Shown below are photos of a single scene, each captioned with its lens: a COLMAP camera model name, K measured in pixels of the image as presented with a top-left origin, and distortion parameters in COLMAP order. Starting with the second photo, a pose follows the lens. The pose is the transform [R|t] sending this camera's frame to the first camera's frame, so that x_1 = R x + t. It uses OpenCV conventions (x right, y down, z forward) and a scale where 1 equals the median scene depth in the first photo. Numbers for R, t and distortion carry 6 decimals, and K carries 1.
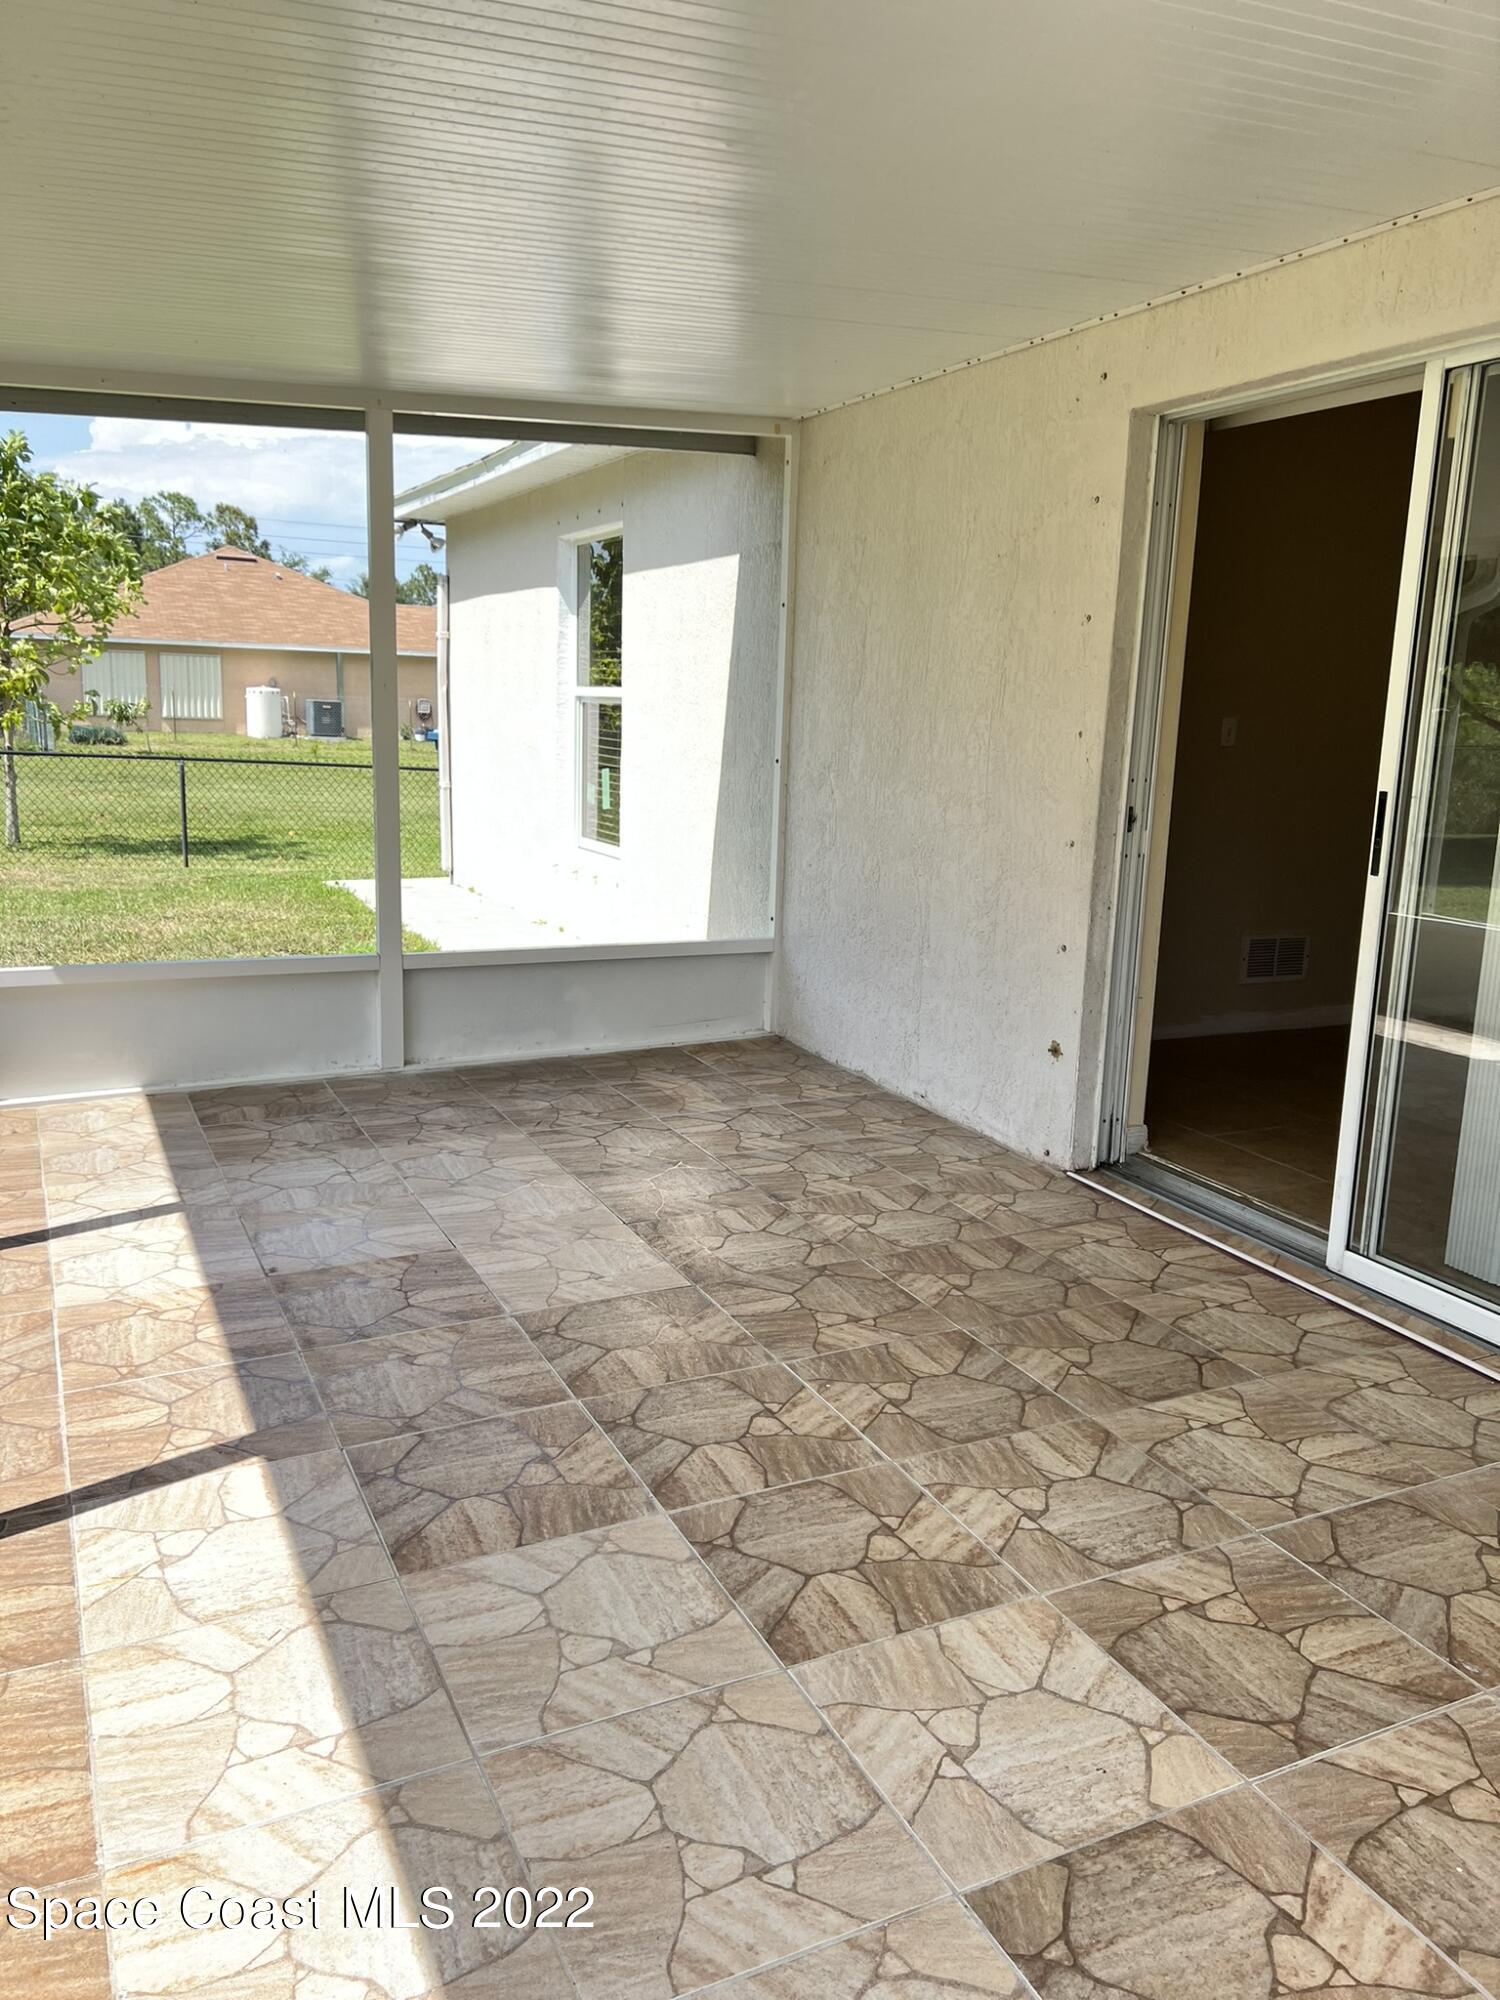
lens RADIAL K [[1497.5, 0, 750.0], [0, 1497.5, 1000.0], [0, 0, 1]] dist [0.068489, -0.066671]
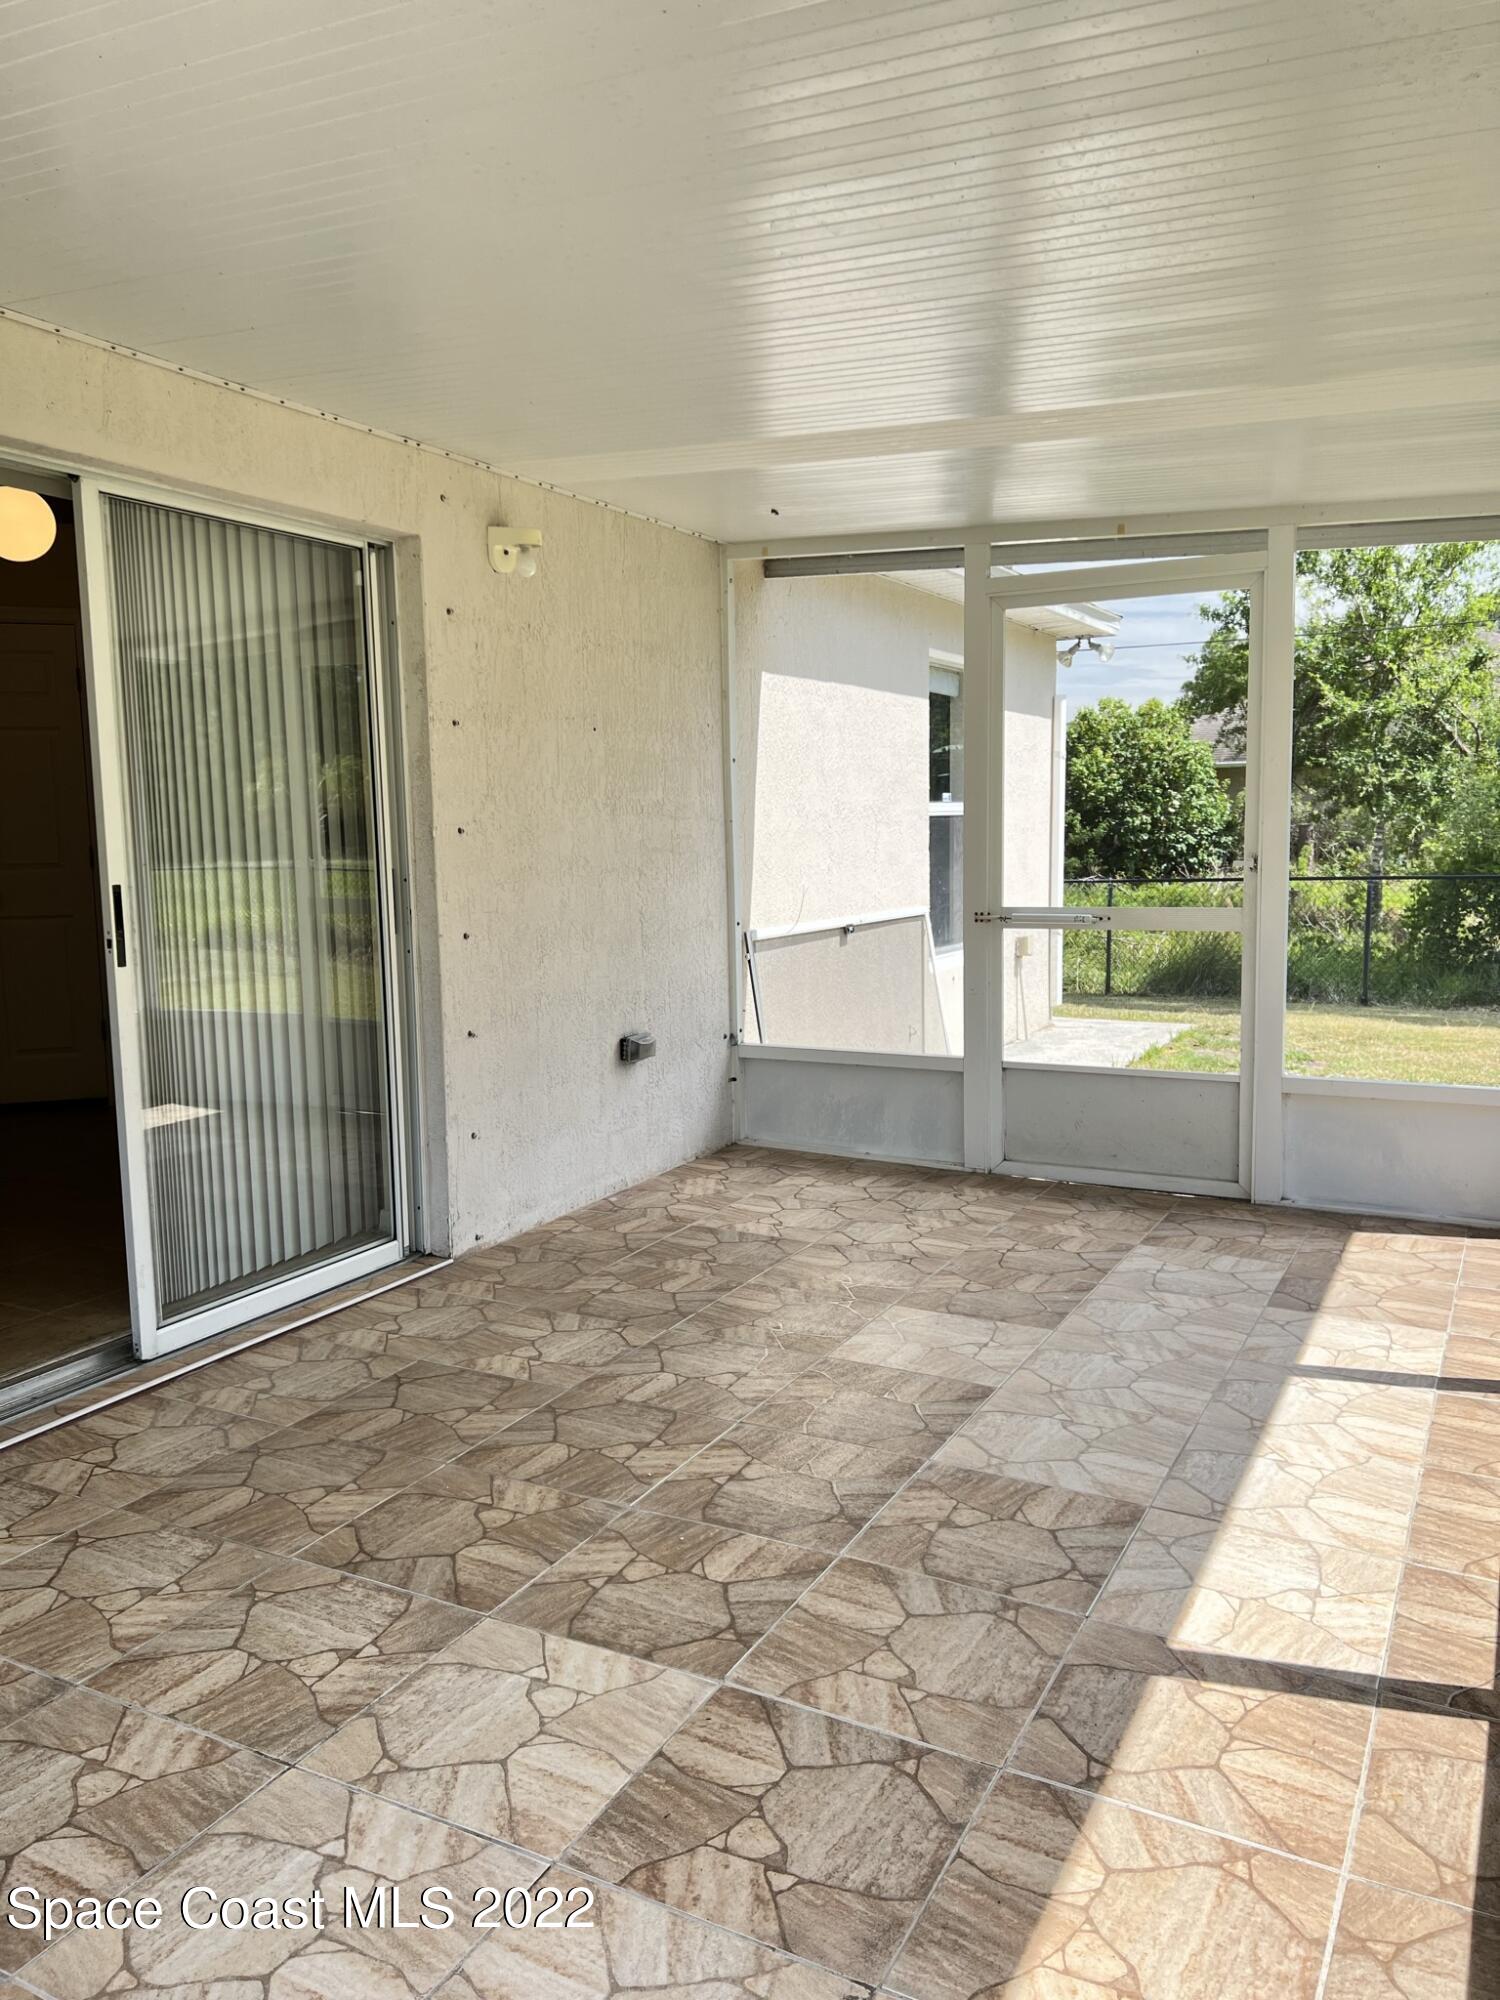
lens RADIAL K [[1497.5, 0, 750.0], [0, 1497.5, 1000.0], [0, 0, 1]] dist [0.068489, -0.066671]
pose [[-0.594485, -0.115189, 0.795813, -0.790835], [0.155960, 0.954376, 0.254645, -0.307627], [-0.788837, 0.275497, -0.549397, 1.479072]]
